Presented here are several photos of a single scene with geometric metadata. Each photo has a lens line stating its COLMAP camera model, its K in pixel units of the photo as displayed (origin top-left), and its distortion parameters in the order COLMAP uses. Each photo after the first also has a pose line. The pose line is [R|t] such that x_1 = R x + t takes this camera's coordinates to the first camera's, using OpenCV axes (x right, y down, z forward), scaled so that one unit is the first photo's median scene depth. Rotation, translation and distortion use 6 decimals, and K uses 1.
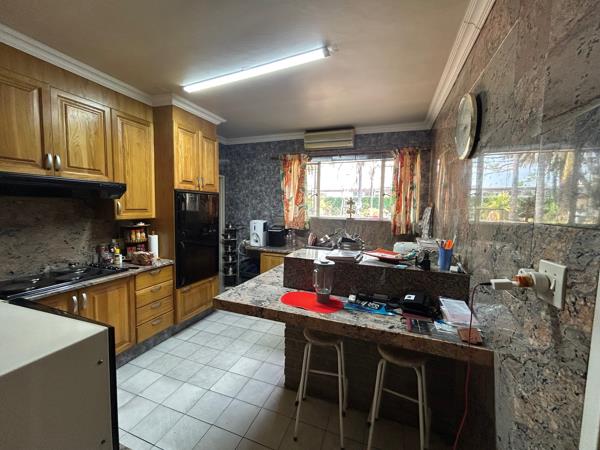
lens RADIAL K [[242.6, 0, 300.2], [0, 242.6, 224.2], [0, 0, 1]] dist [-0.001779, -0.000245]
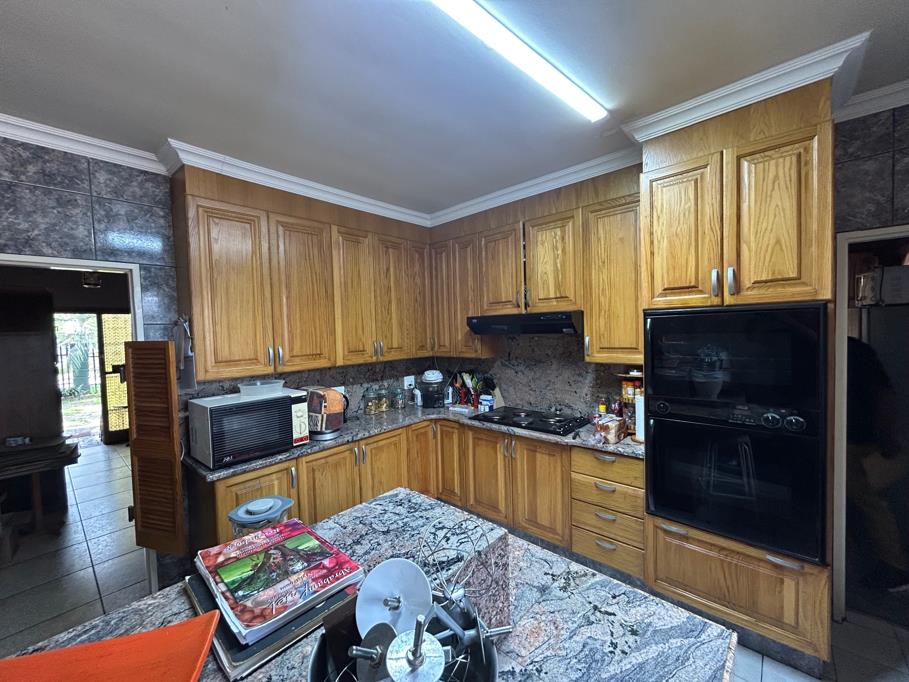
lens RADIAL K [[367.6, 0, 457.0], [0, 367.6, 340.4], [0, 0, 1]] dist [-0.001779, -0.000245]
pose [[-0.380775, 0.020602, -0.924438, 0.366086], [-0.044122, 0.998208, 0.040420, -0.109416], [0.923614, 0.056179, -0.379184, 1.066505]]
